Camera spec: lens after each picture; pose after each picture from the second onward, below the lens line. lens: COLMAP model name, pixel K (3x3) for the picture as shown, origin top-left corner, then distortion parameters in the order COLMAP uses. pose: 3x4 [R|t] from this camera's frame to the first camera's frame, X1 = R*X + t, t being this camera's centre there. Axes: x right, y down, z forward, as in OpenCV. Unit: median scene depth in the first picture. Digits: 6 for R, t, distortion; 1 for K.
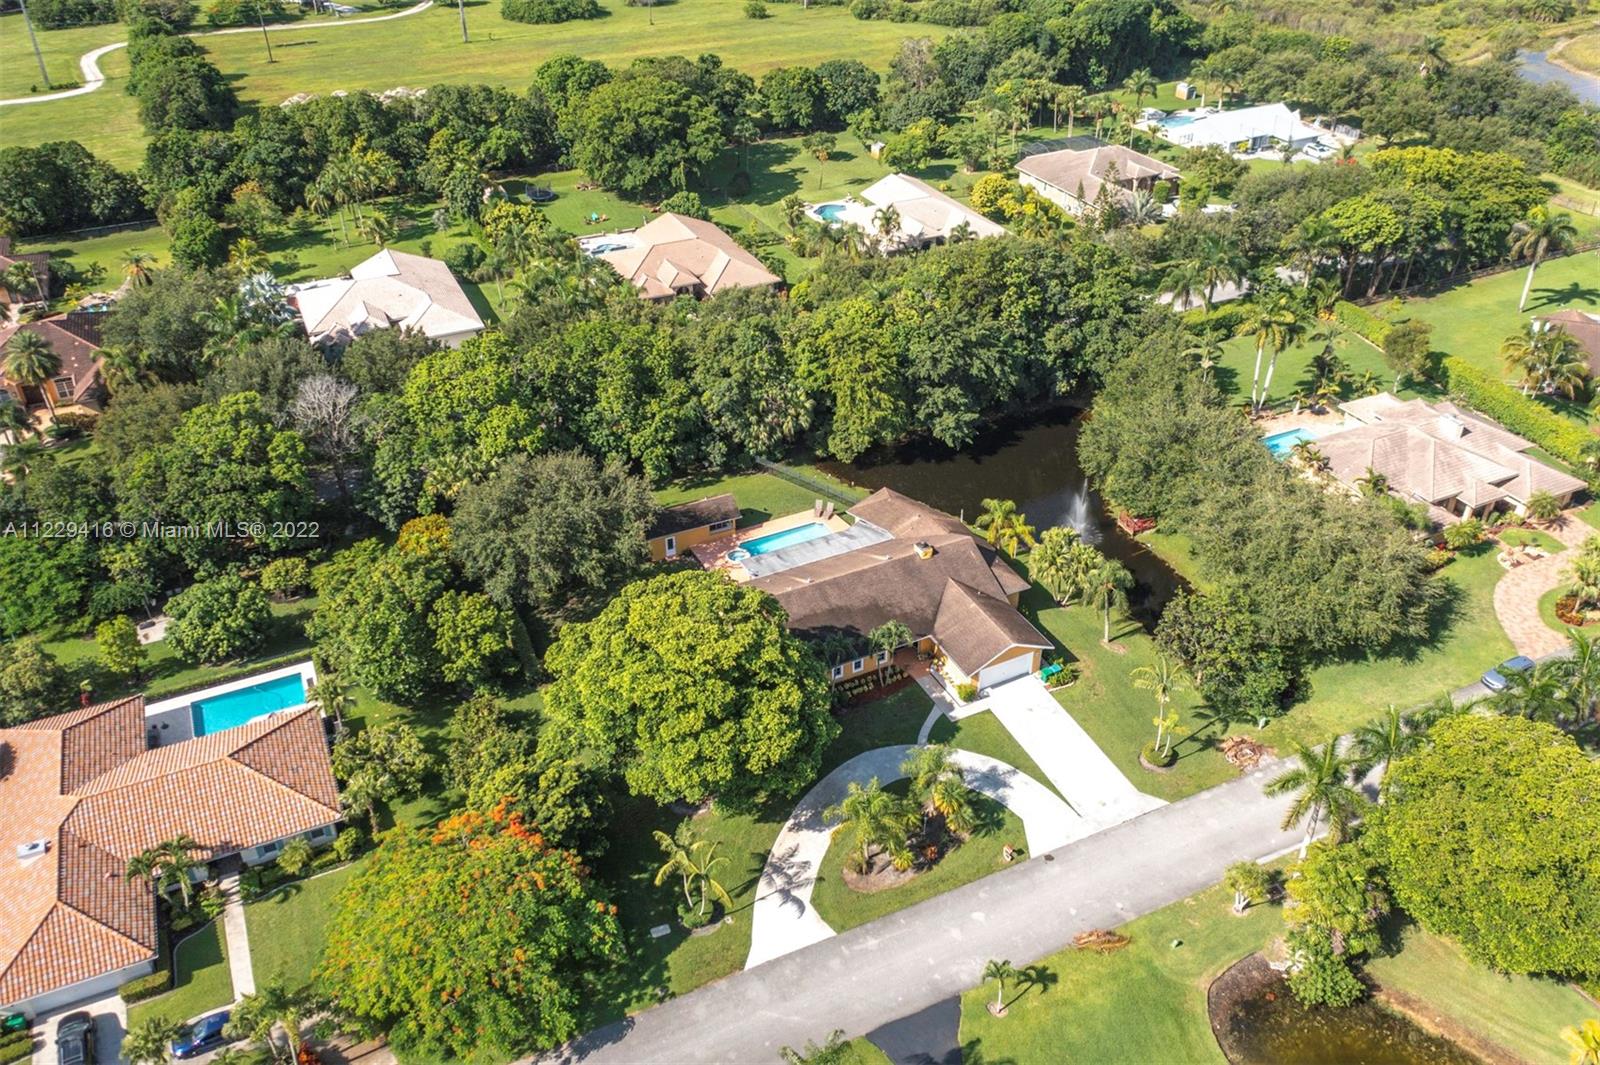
lens RADIAL K [[1264.7, 0, 800.0], [0, 1264.7, 532.5], [0, 0, 1]] dist [-0.010743, 0.007037]
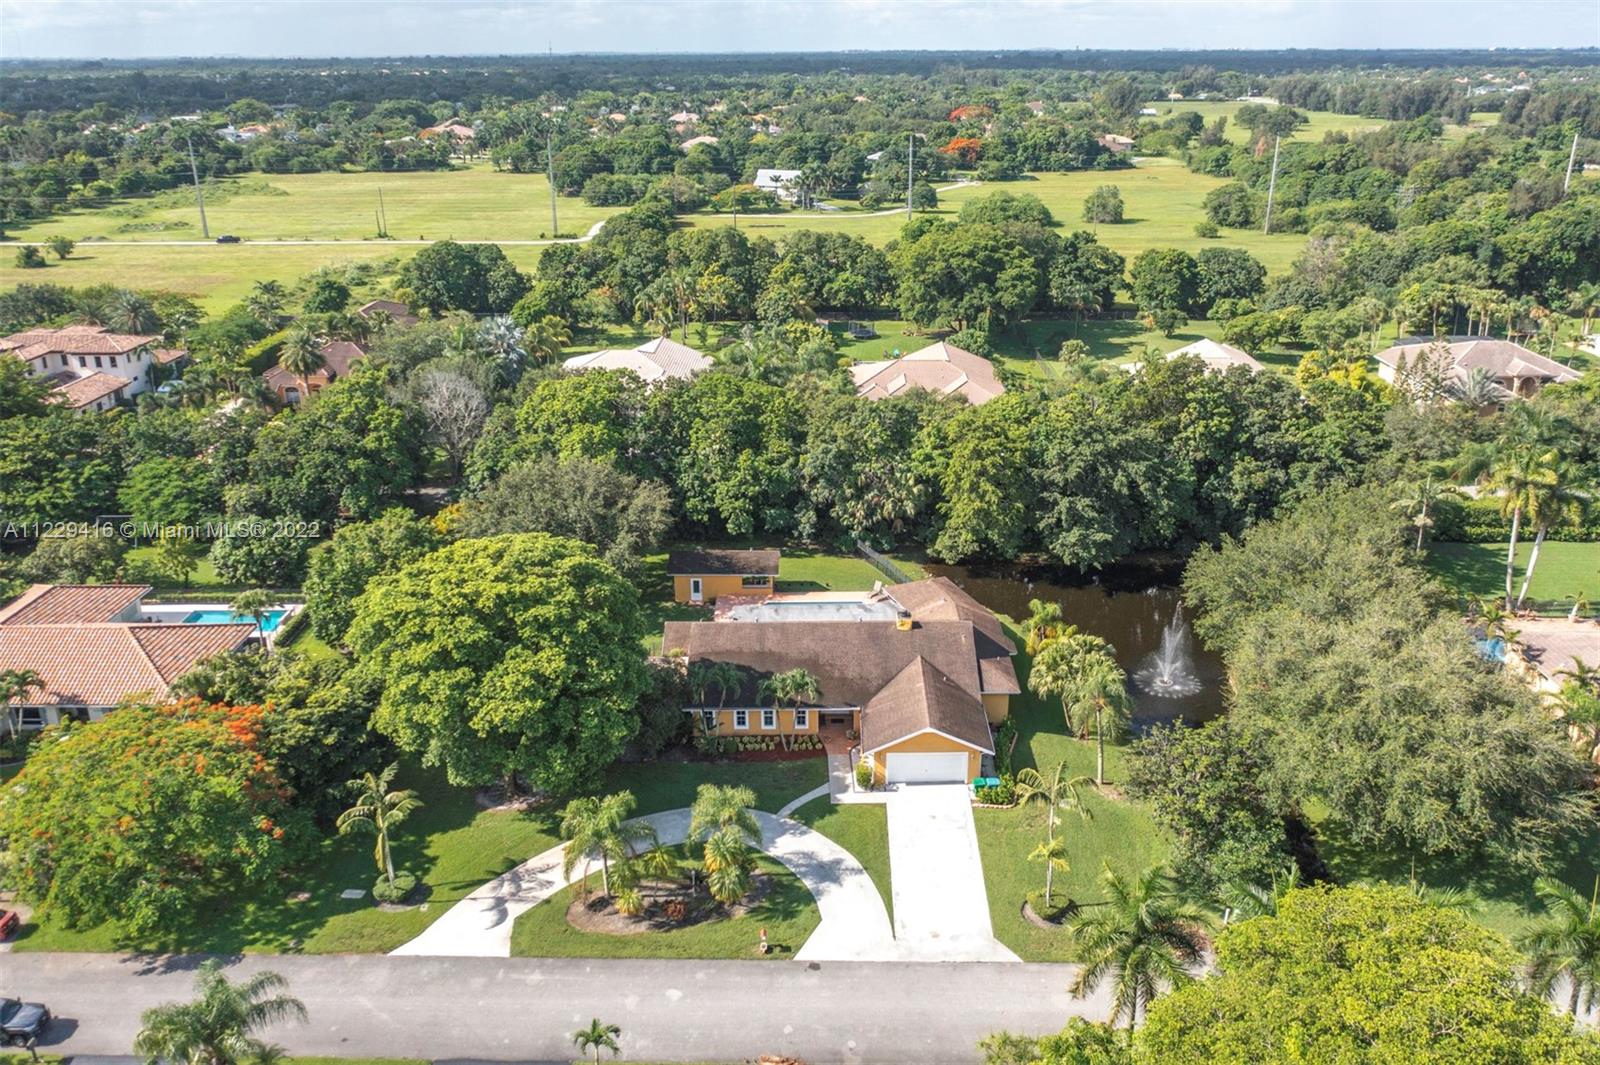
lens RADIAL K [[1264.7, 0, 800.0], [0, 1264.7, 532.5], [0, 0, 1]] dist [-0.010743, 0.007037]
pose [[0.894899, 0.161464, -0.416035, 0.307769], [-0.244716, 0.957138, -0.154920, 0.085949], [0.373189, 0.240448, 0.896055, 0.173317]]
